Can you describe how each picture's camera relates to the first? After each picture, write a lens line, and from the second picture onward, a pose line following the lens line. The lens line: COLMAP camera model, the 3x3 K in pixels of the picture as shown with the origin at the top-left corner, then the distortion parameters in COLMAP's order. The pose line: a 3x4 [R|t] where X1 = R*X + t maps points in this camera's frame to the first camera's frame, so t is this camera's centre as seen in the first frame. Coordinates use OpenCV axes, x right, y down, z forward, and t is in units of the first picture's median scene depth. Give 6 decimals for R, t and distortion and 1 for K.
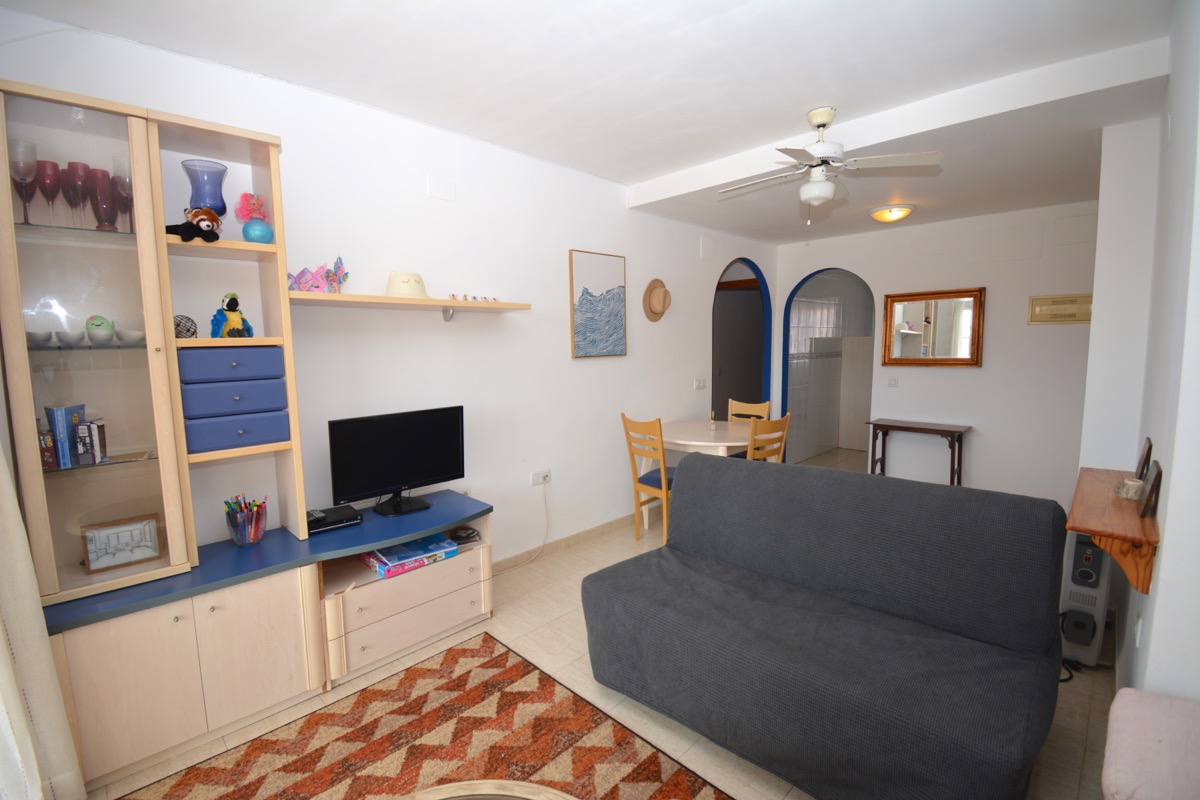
lens RADIAL K [[525.2, 0, 599.2], [0, 525.2, 395.5], [0, 0, 1]] dist [0.028800, -0.031175]
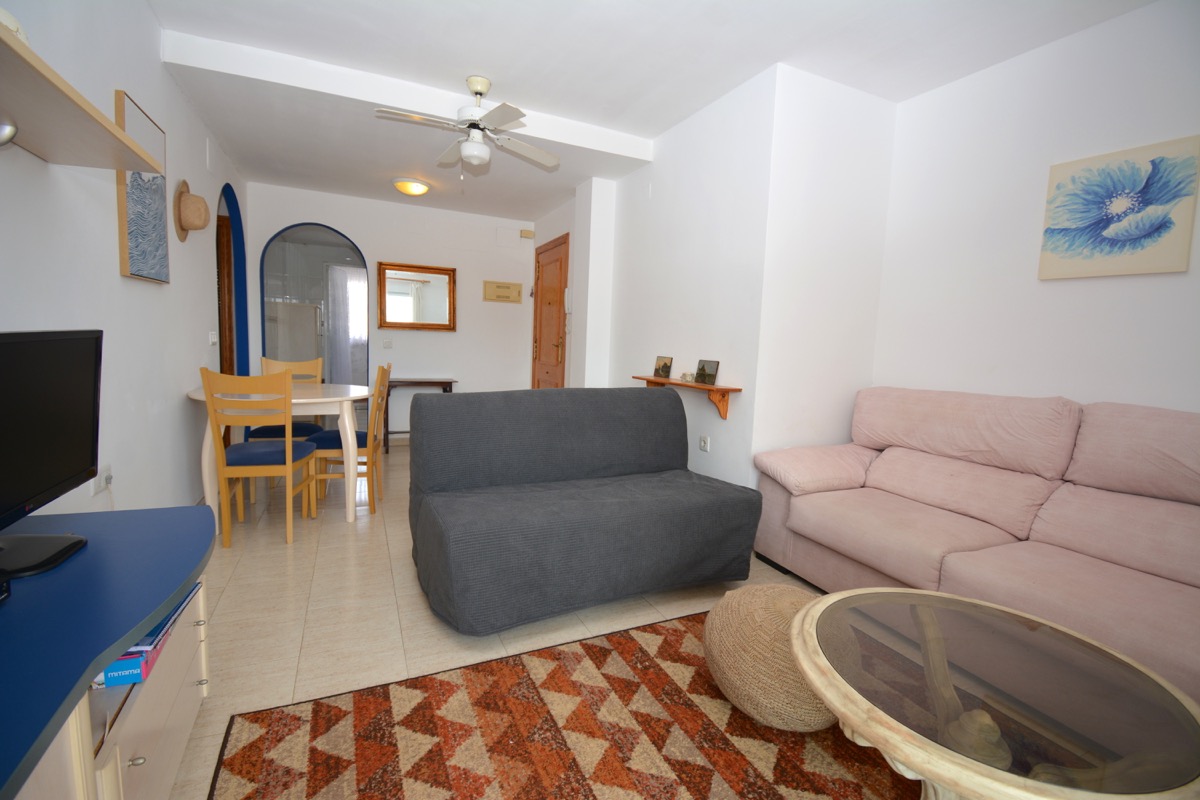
lens RADIAL K [[525.2, 0, 599.2], [0, 525.2, 395.5], [0, 0, 1]] dist [0.028800, -0.031175]
pose [[0.340340, -0.066738, 0.937931, -0.702640], [0.049151, 0.997377, 0.053132, 0.095871], [-0.939017, 0.028018, 0.342727, 0.477858]]
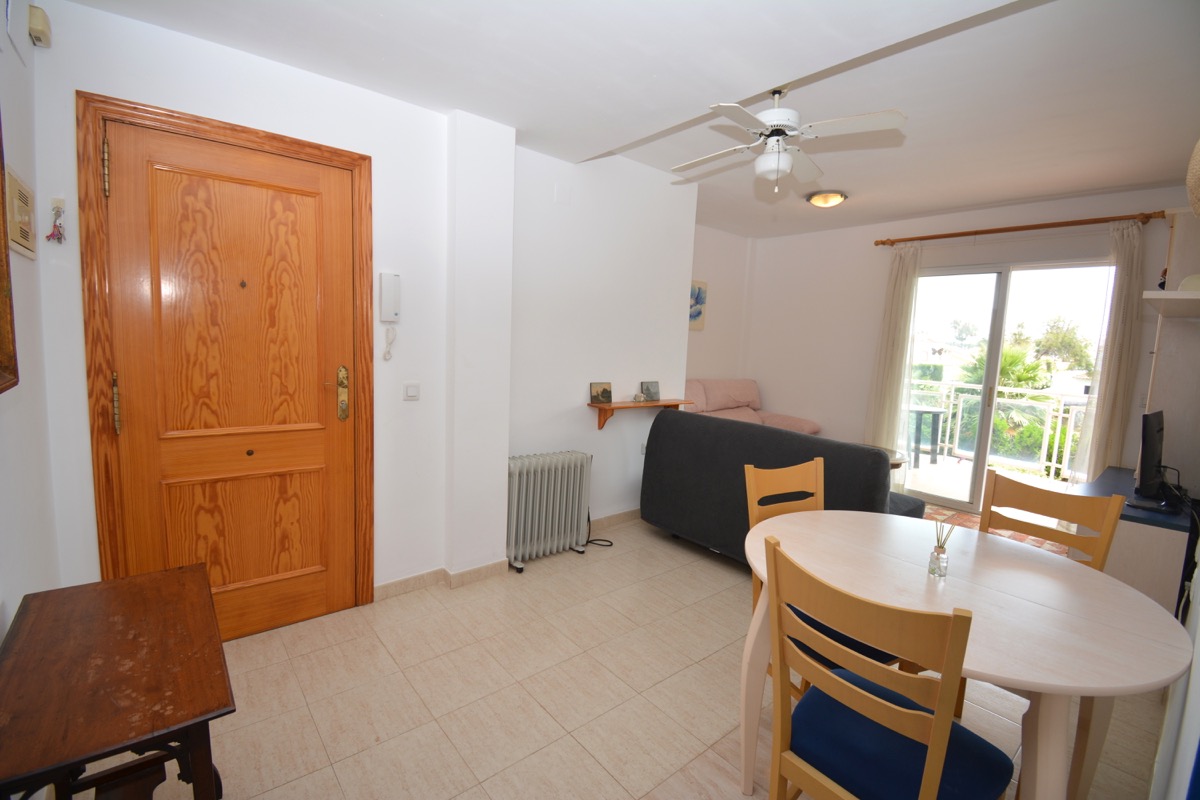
lens RADIAL K [[525.2, 0, 599.2], [0, 525.2, 395.5], [0, 0, 1]] dist [0.028800, -0.031175]
pose [[-0.995158, -0.041466, 0.089117, 0.738900], [-0.022579, 0.978853, 0.203317, -0.218936], [-0.095663, 0.200320, -0.975049, 2.429666]]
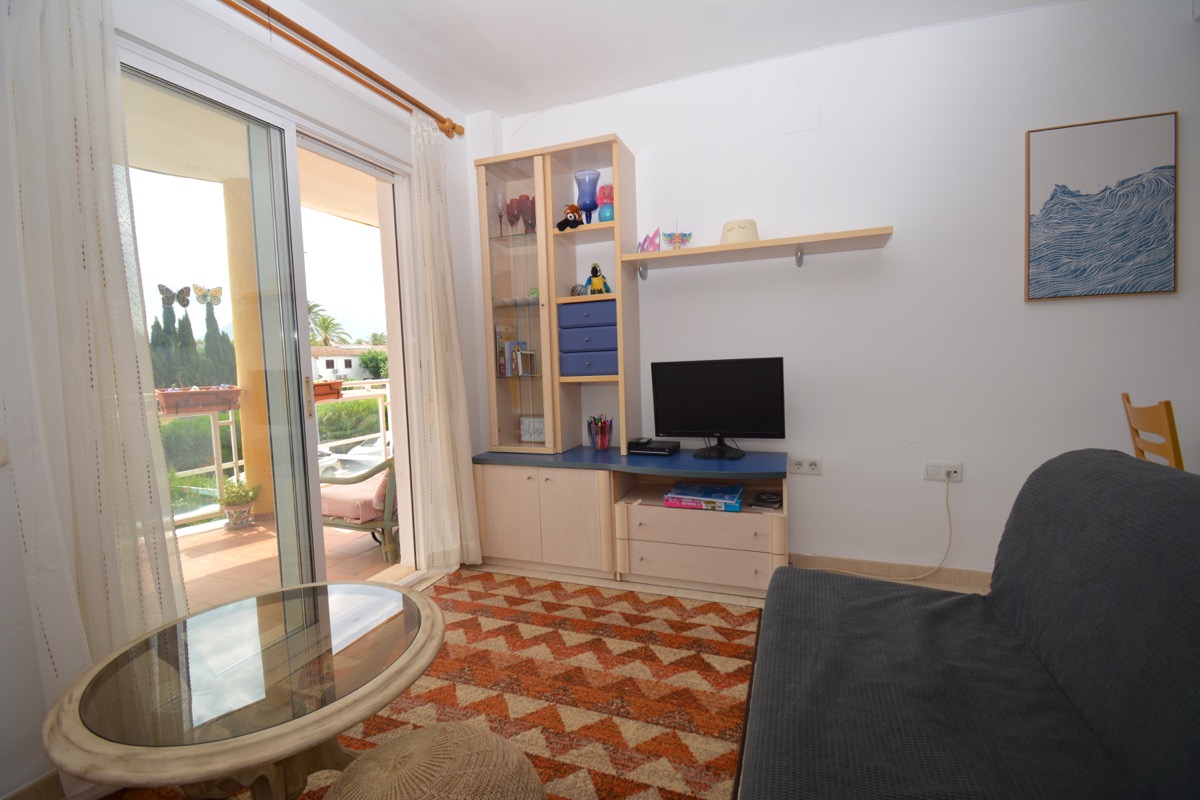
lens RADIAL K [[525.2, 0, 599.2], [0, 525.2, 395.5], [0, 0, 1]] dist [0.028800, -0.031175]
pose [[0.408050, 0.067297, -0.910476, 0.535197], [-0.066589, 0.996817, 0.043836, 0.081094], [0.910528, 0.042741, 0.411232, 0.432244]]
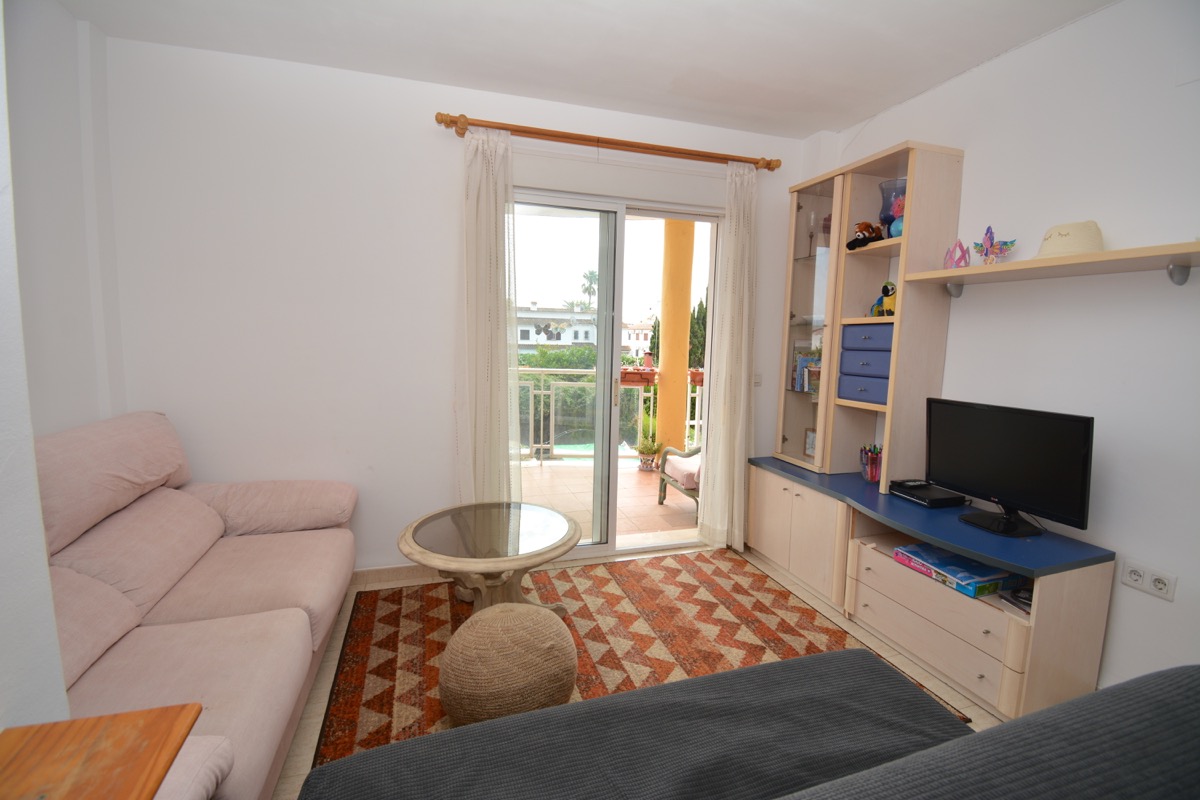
lens RADIAL K [[525.2, 0, 599.2], [0, 525.2, 395.5], [0, 0, 1]] dist [0.028800, -0.031175]
pose [[-0.459999, 0.104123, -0.881793, 0.708074], [-0.104085, 0.979930, 0.170008, -0.065825], [0.881798, 0.169984, -0.439930, 0.926623]]
